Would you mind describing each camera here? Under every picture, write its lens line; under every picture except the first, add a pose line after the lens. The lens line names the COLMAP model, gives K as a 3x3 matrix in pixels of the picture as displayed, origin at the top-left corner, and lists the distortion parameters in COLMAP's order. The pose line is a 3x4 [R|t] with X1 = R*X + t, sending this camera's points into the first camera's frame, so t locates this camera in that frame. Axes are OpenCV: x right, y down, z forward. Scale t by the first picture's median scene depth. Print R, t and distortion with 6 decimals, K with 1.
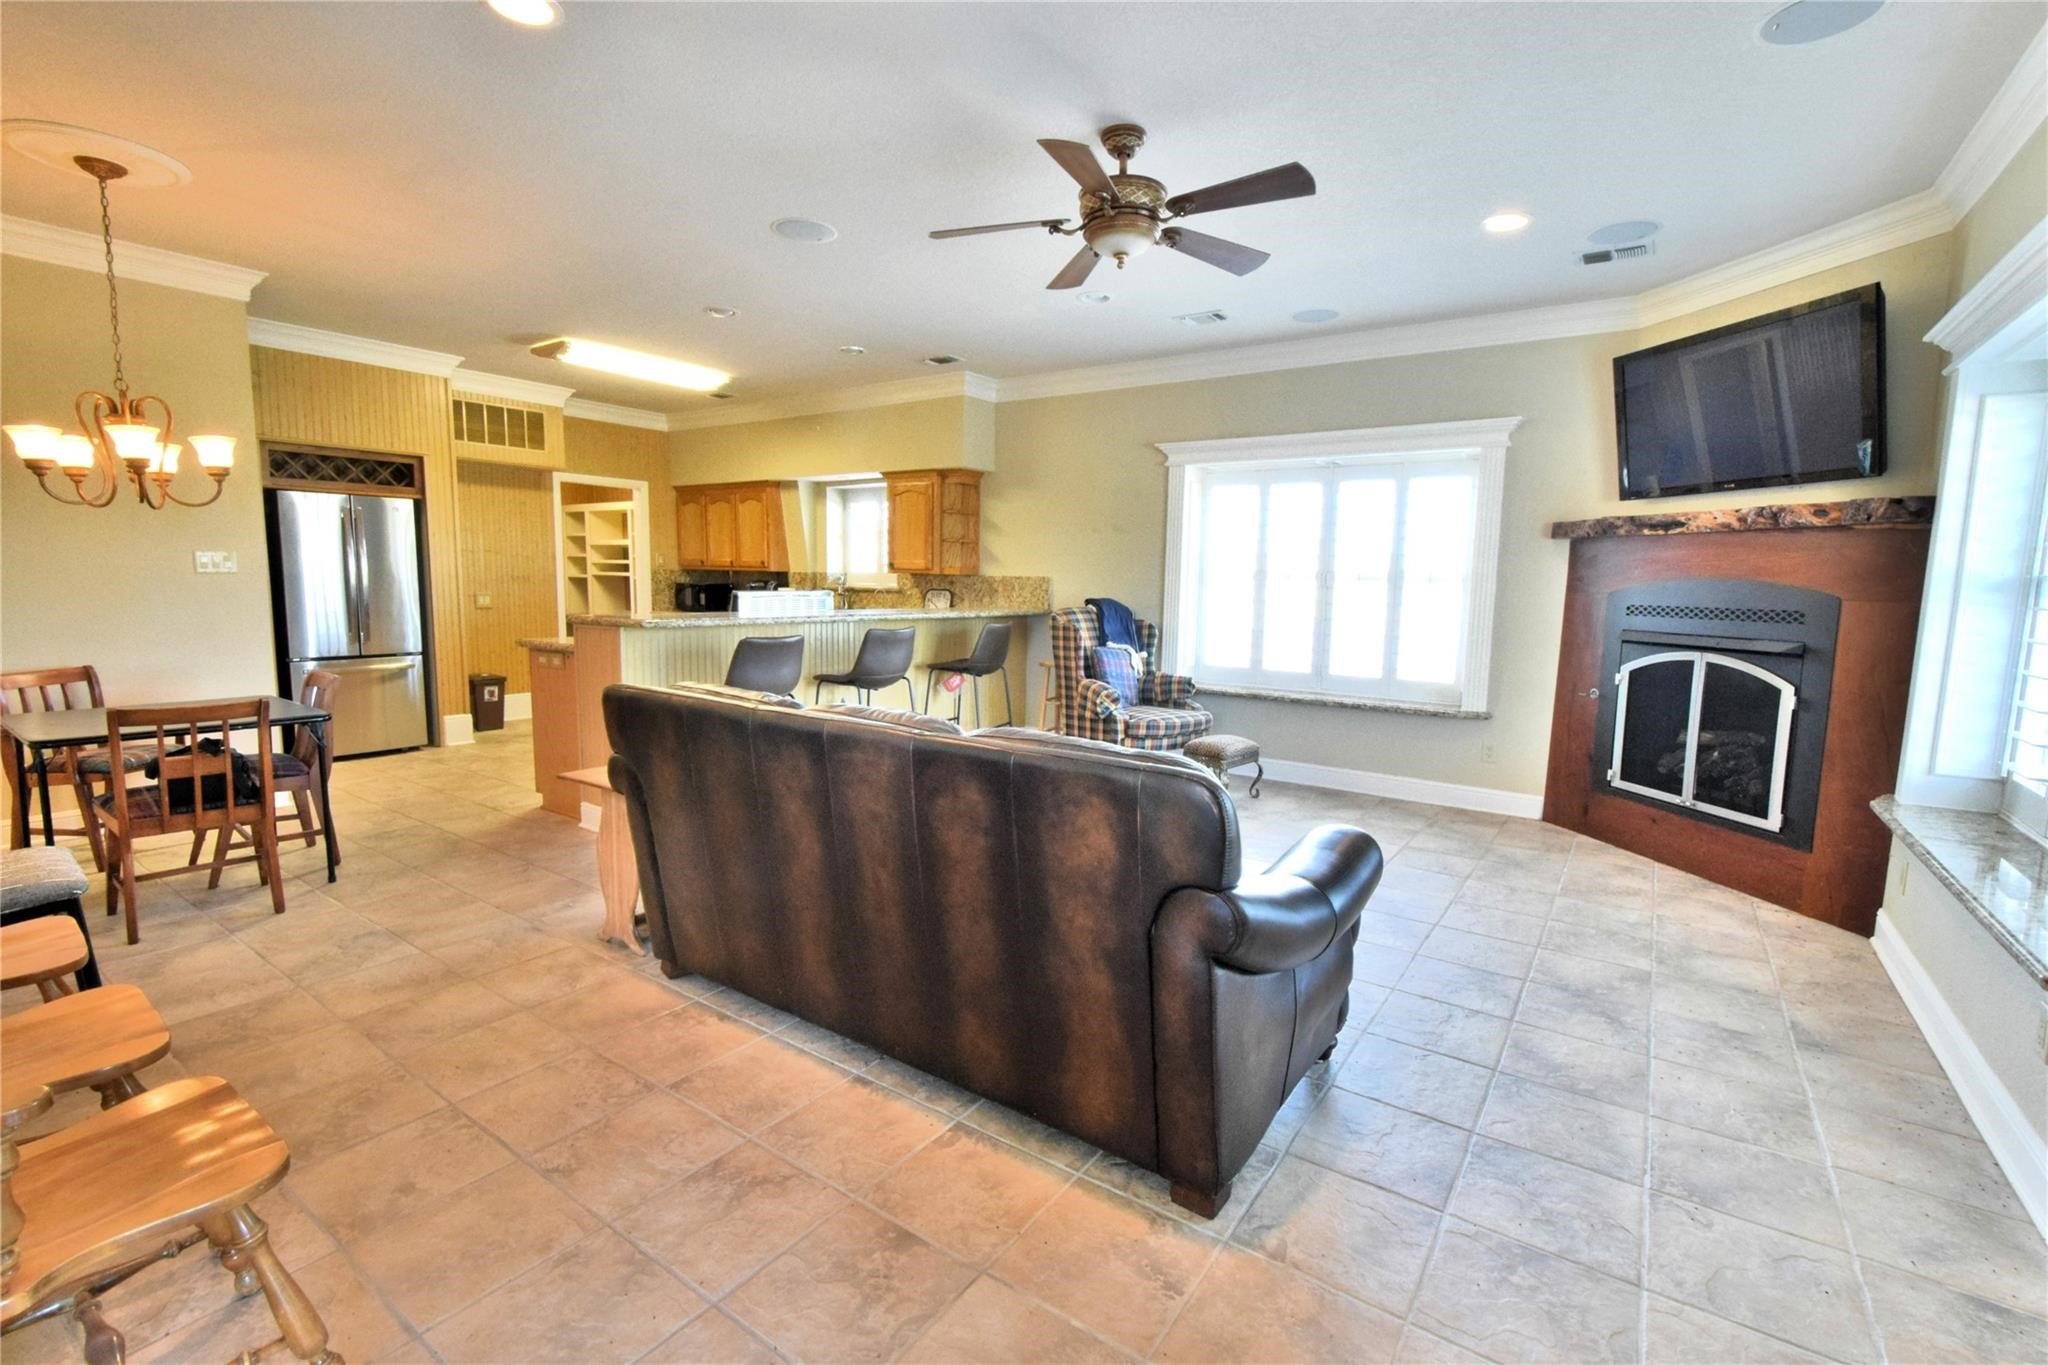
lens RADIAL K [[893.1, 0, 1024.0], [0, 893.1, 682.5], [0, 0, 1]] dist [-0.001045, -0.000222]
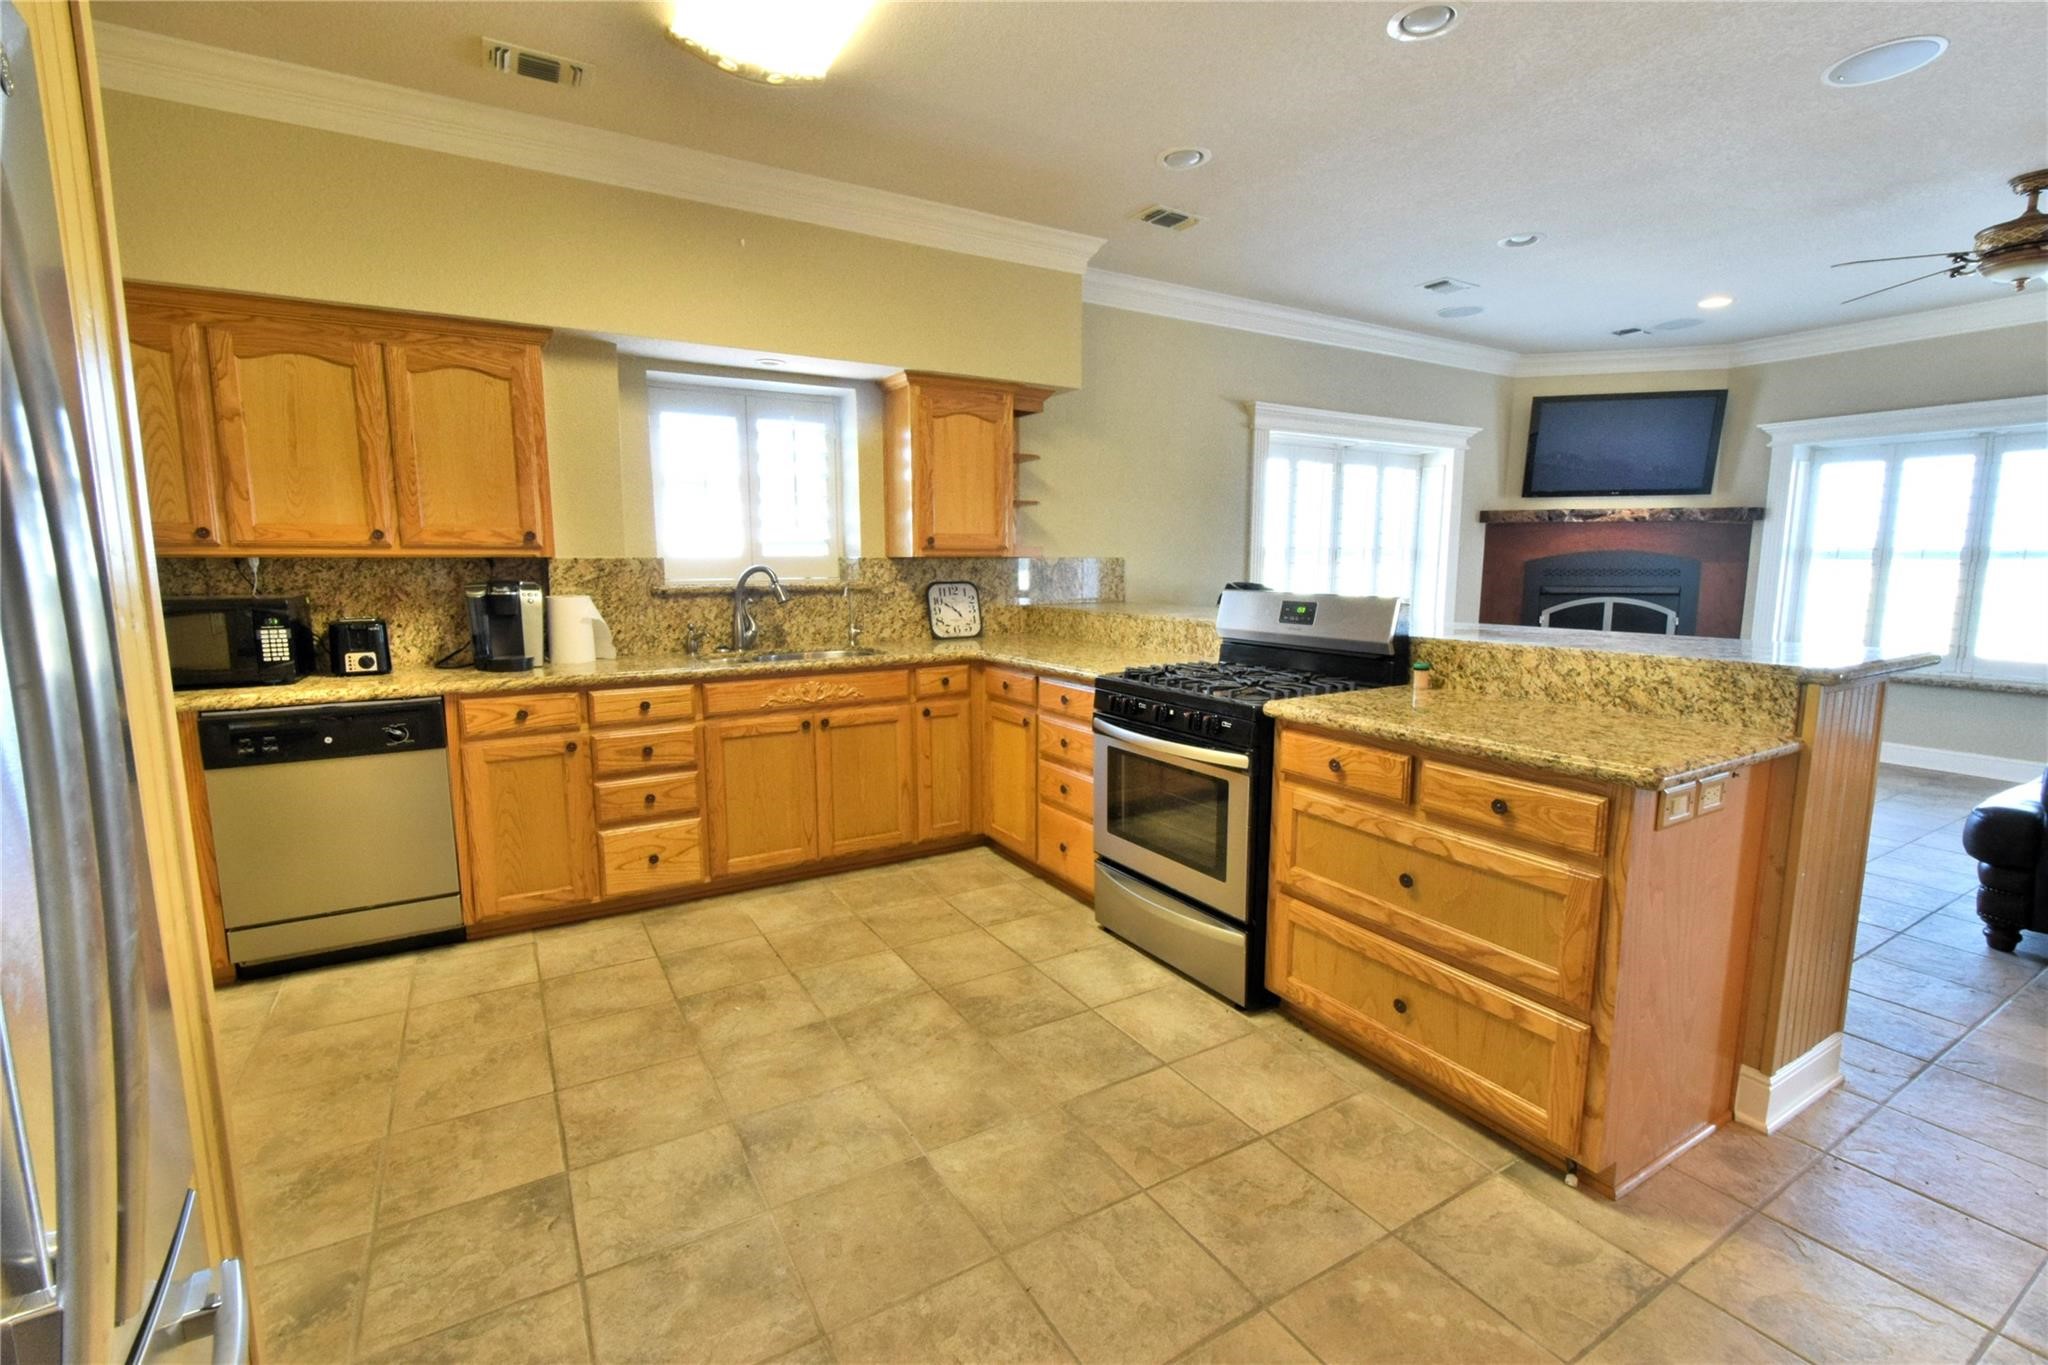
lens RADIAL K [[902.5, 0, 1024.0], [0, 902.5, 682.5], [0, 0, 1]] dist [0.014090, 0.000073]
pose [[0.414463, -0.146169, 0.898251, -0.649158], [0.112721, 0.987662, 0.108708, -0.099509], [-0.903058, 0.056196, 0.425826, 0.709328]]
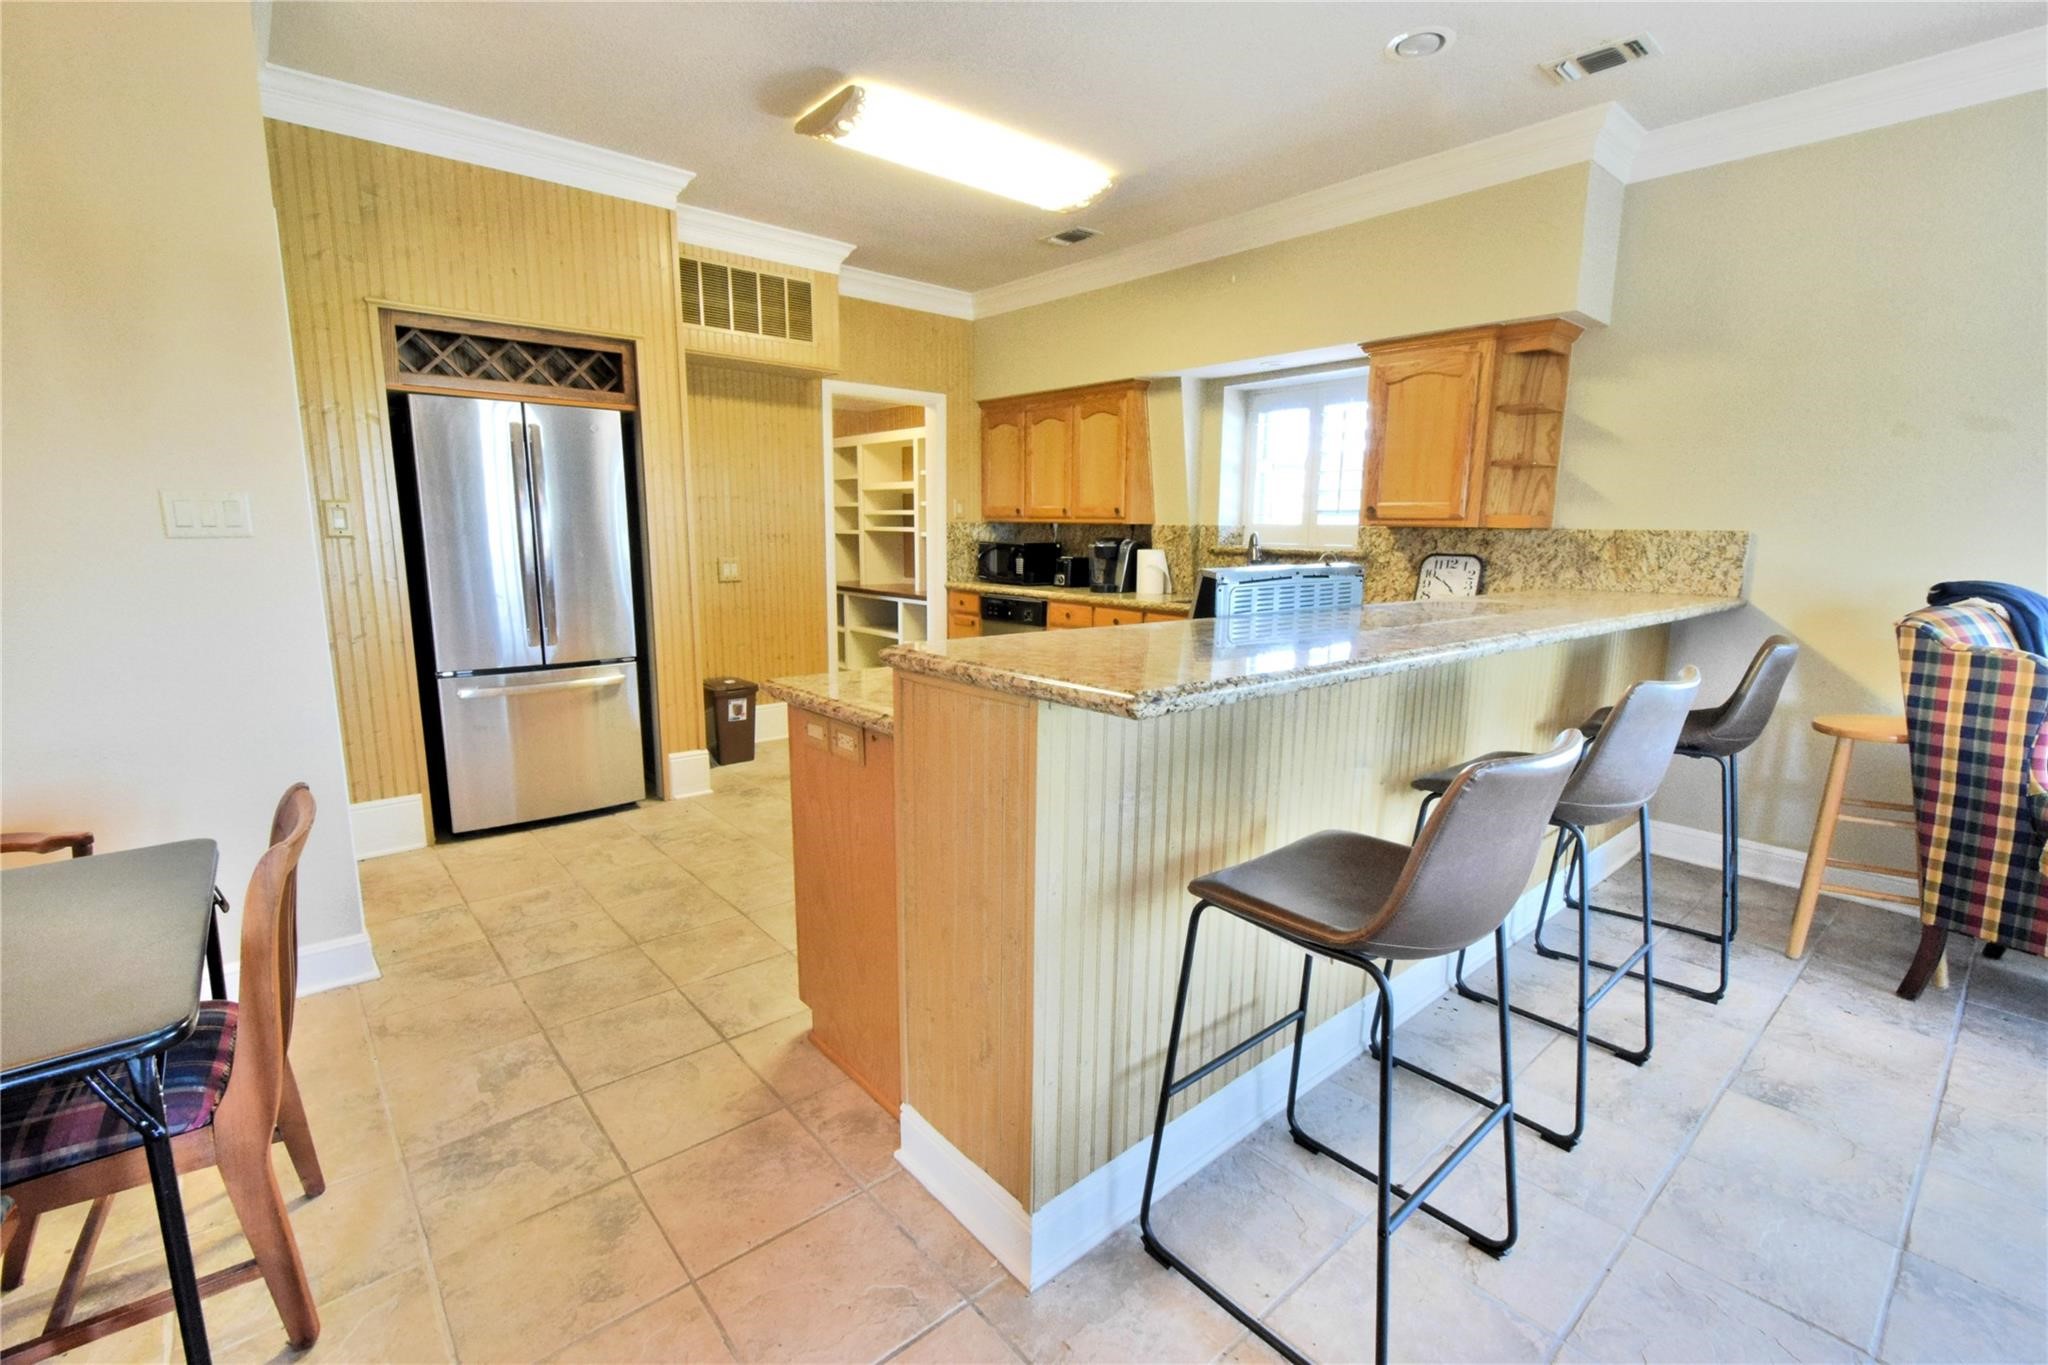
lens RADIAL K [[890.2, 0, 1024.0], [0, 890.2, 682.5], [0, 0, 1]] dist [-0.013188, -0.000488]
pose [[0.968996, 0.034818, -0.244609, -0.220621], [-0.021564, 0.998161, 0.056657, -0.050531], [0.246132, -0.049626, 0.967965, 0.398885]]
